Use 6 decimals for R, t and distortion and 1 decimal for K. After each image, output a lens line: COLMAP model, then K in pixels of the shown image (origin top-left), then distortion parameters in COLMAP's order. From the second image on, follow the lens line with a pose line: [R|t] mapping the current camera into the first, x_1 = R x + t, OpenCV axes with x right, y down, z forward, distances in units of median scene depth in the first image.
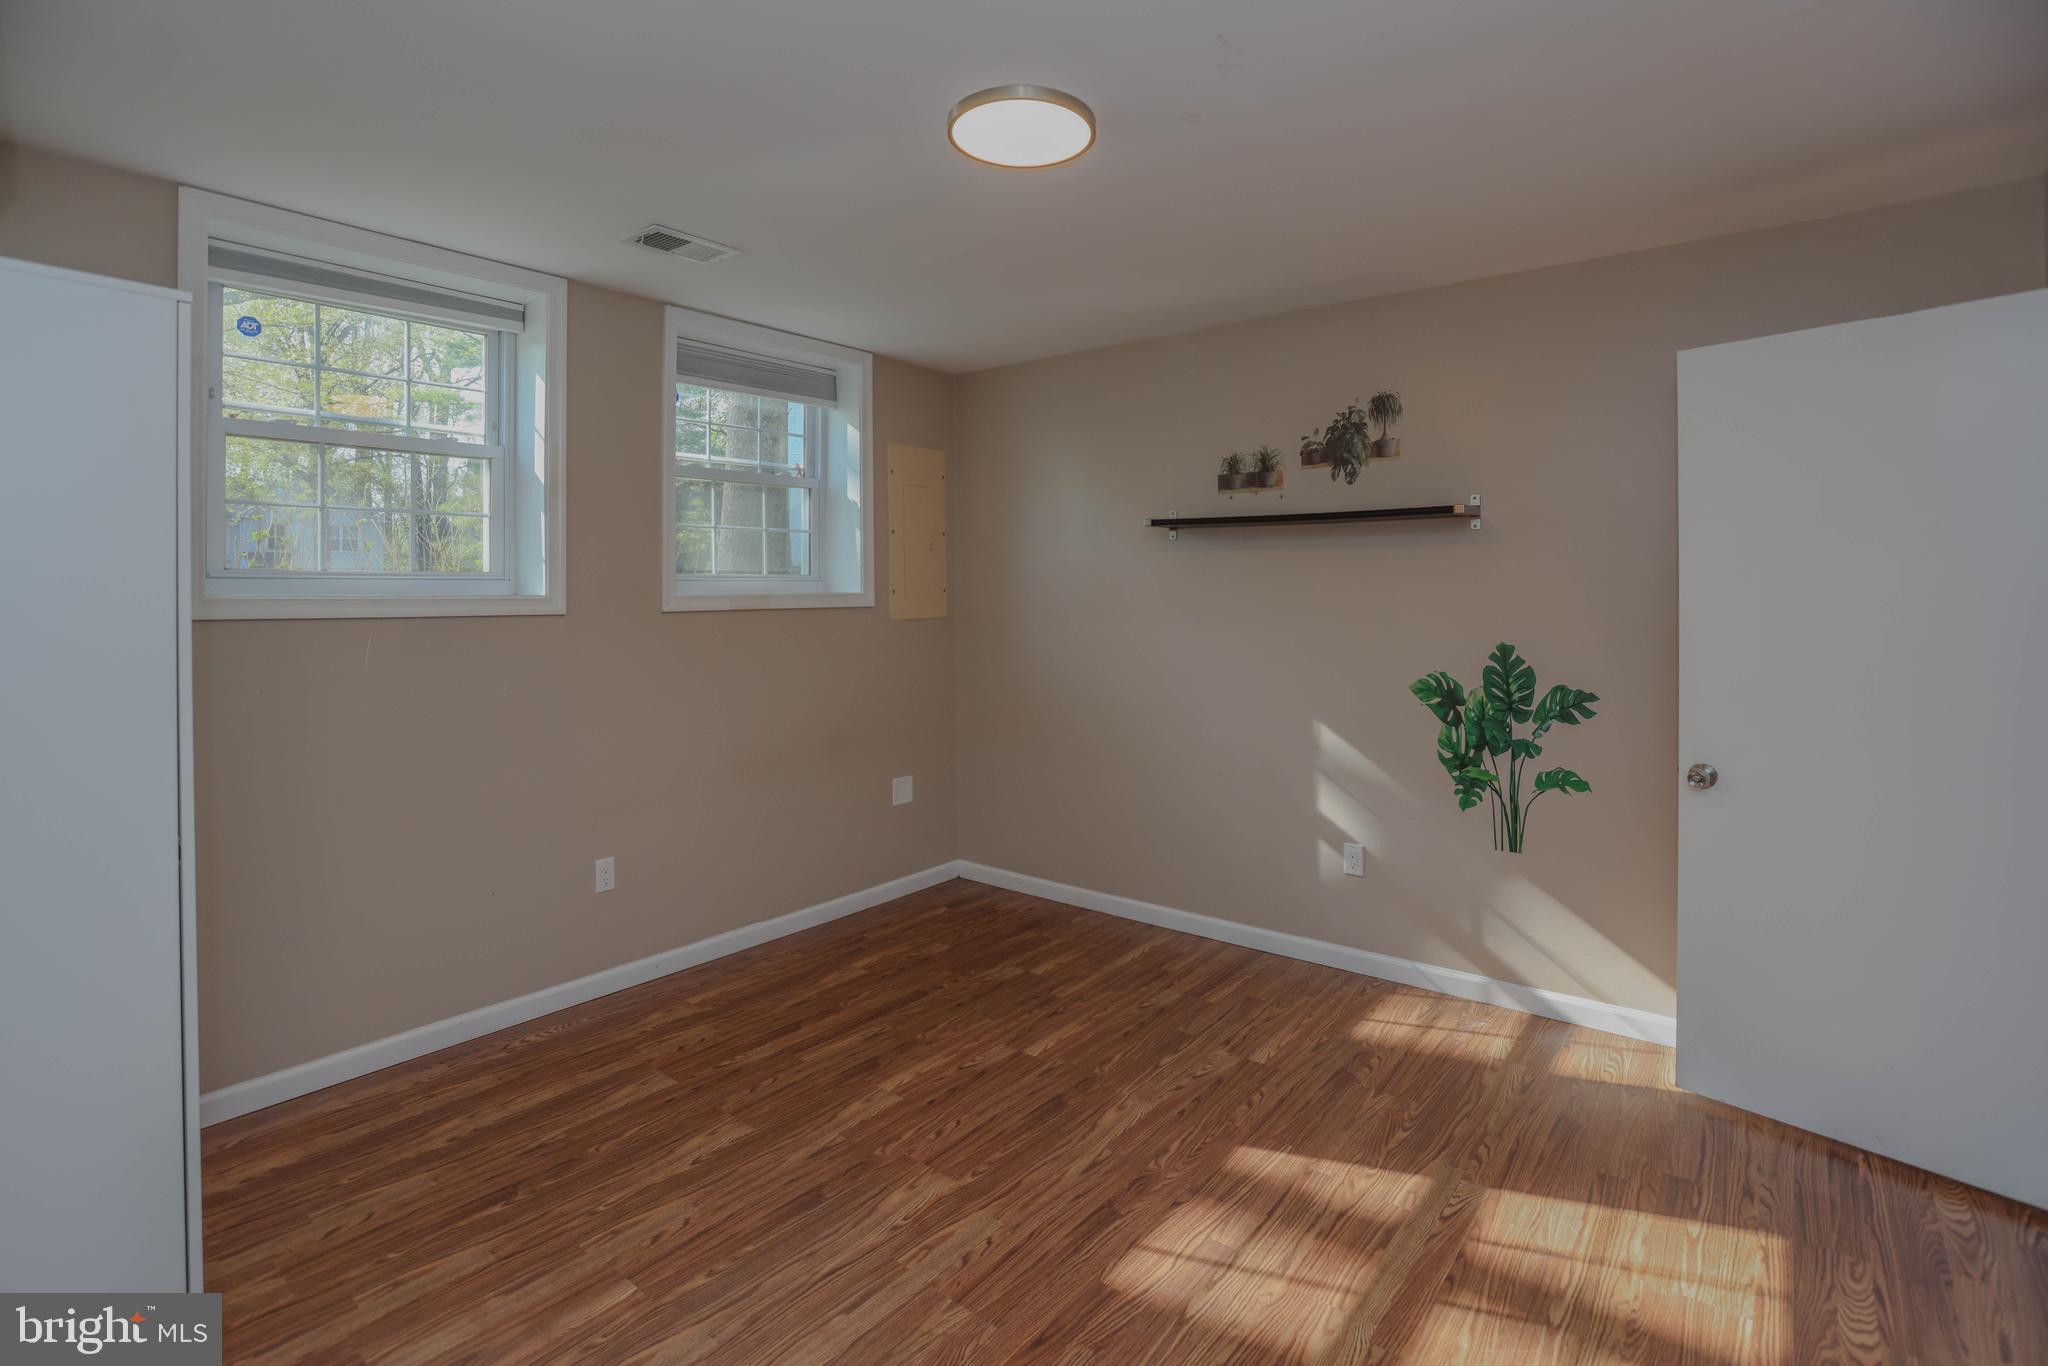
lens RADIAL K [[986.6, 0, 1019.7], [0, 986.6, 582.3], [0, 0, 1]] dist [-0.043200, 0.015996]
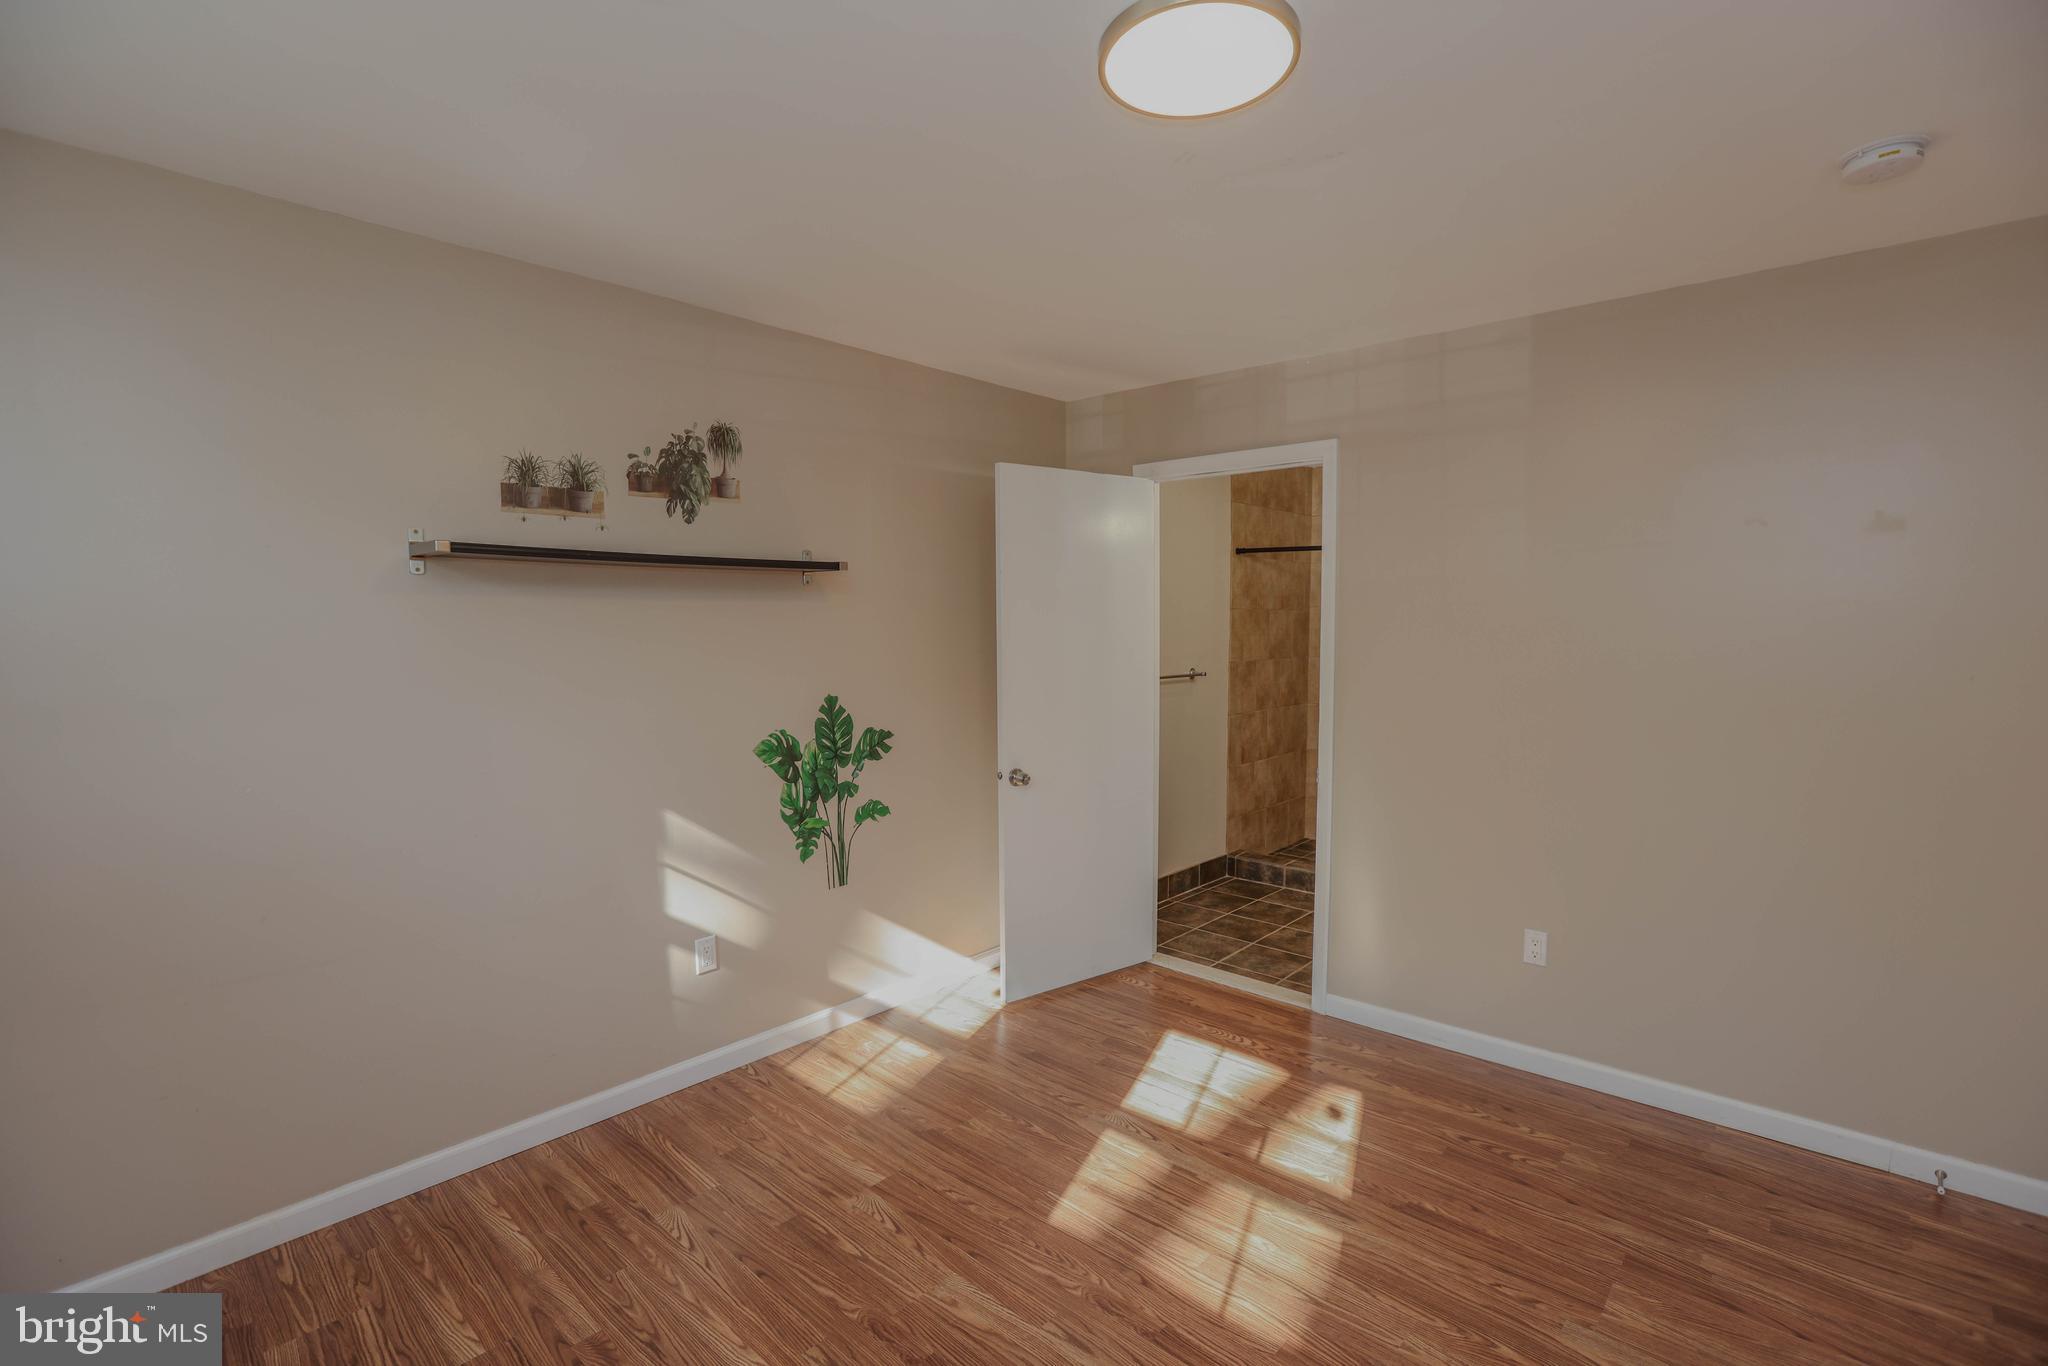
lens RADIAL K [[928.2, 0, 1024.4], [0, 928.2, 690.6], [0, 0, 1]] dist [-0.054132, 0.020397]
pose [[0.062559, -0.072378, 0.995413, -0.492371], [-0.002151, 0.997355, 0.072655, -0.015989], [-0.998039, -0.006687, 0.062238, 0.733189]]
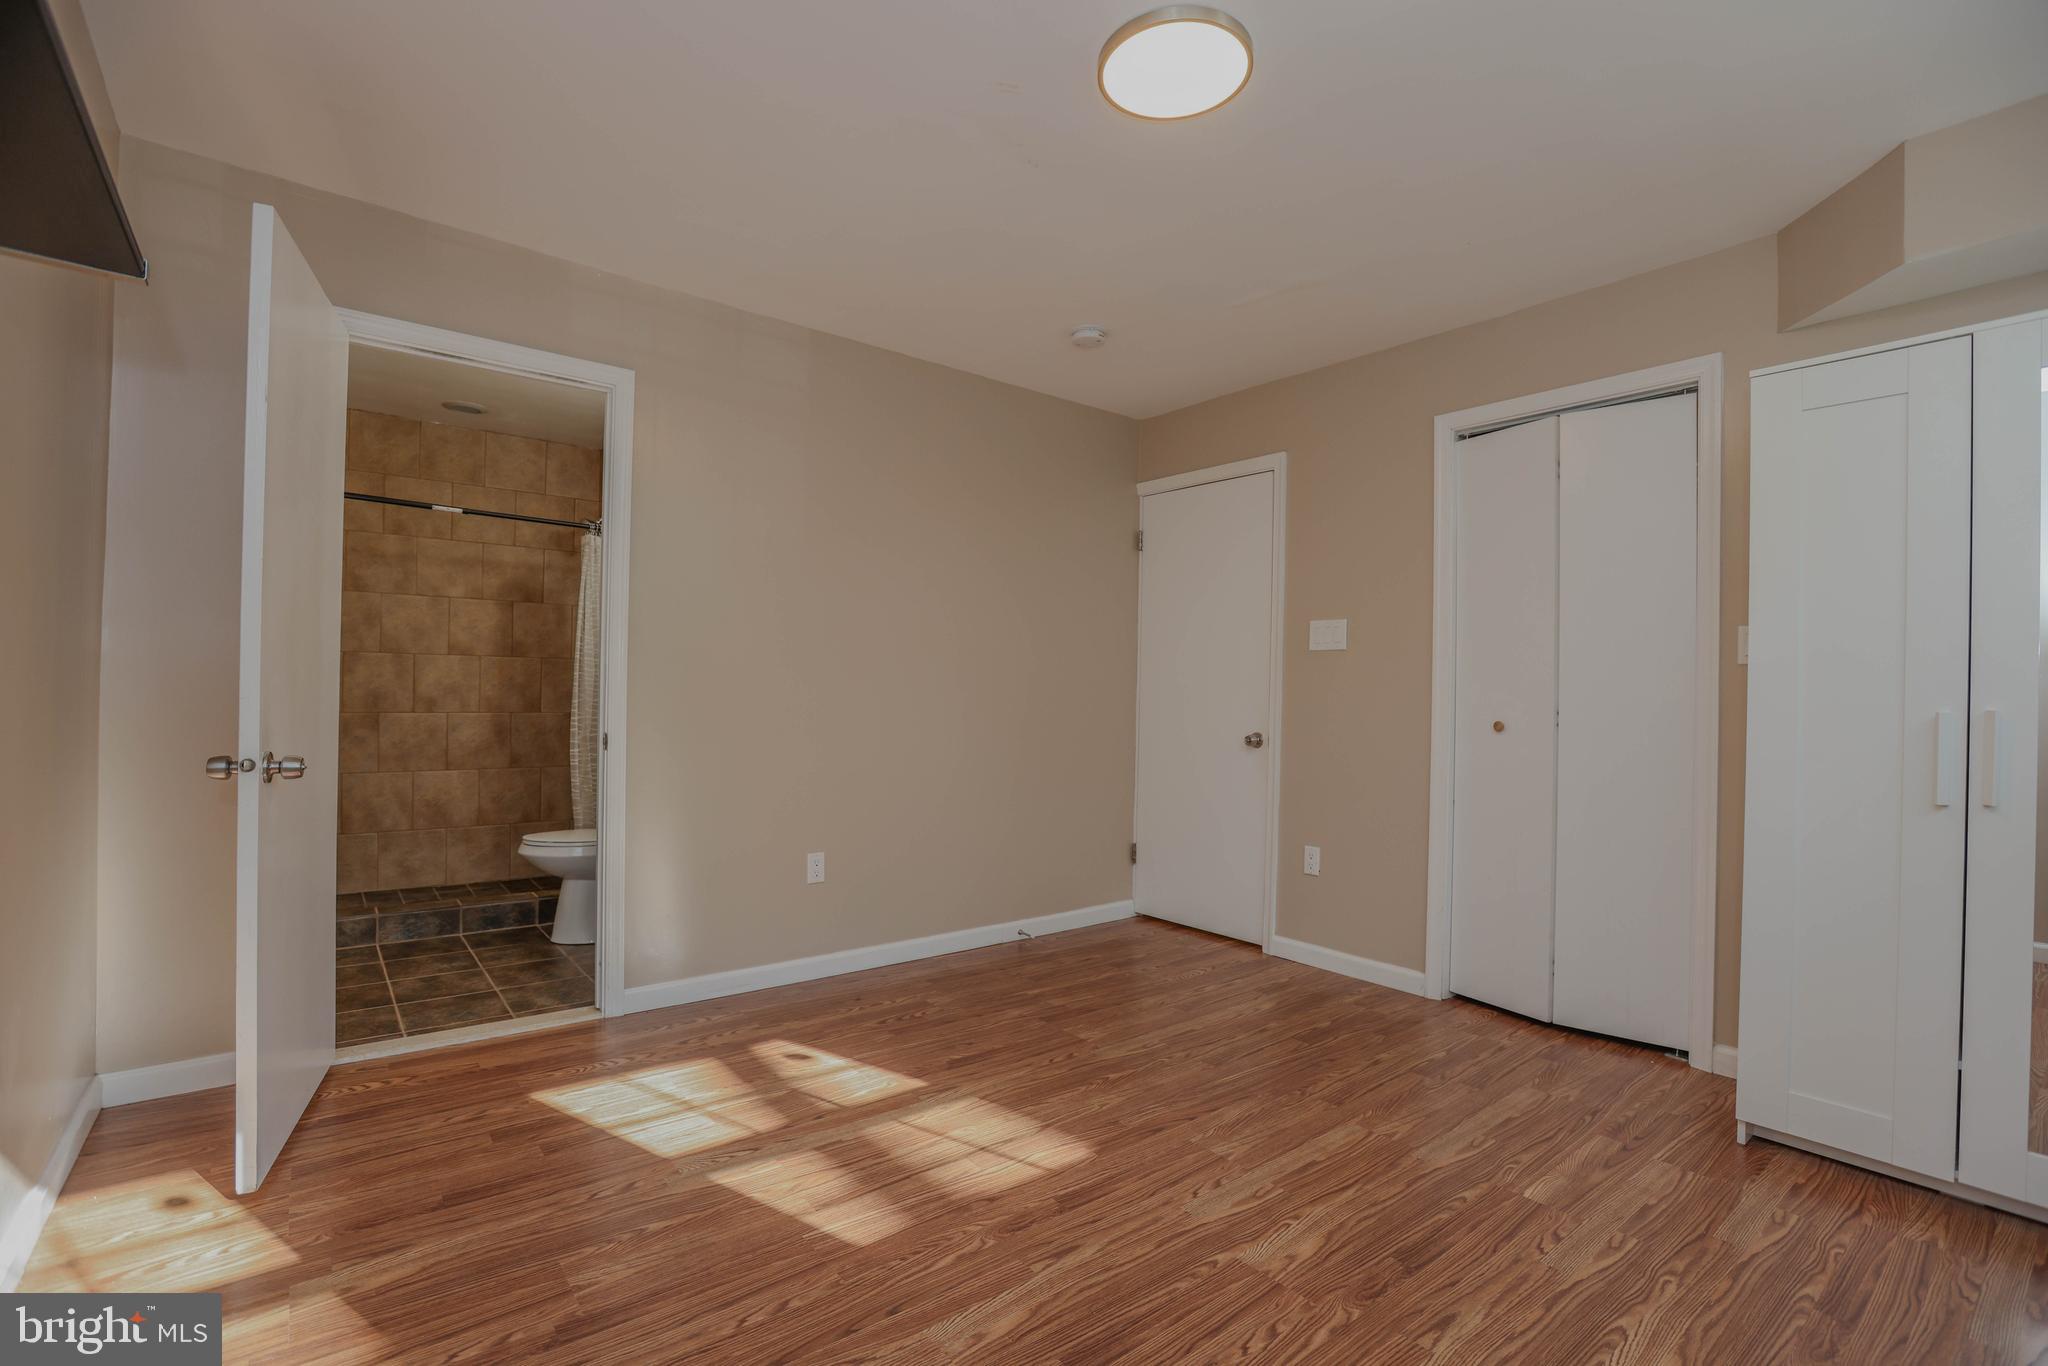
lens RADIAL K [[928.2, 0, 1024.4], [0, 928.2, 690.6], [0, 0, 1]] dist [-0.054132, 0.020397]
pose [[-0.977289, -0.012536, 0.211539, -0.033590], [-0.016765, 0.999694, -0.018208, 0.114166], [-0.211246, -0.021341, -0.977200, 1.277870]]
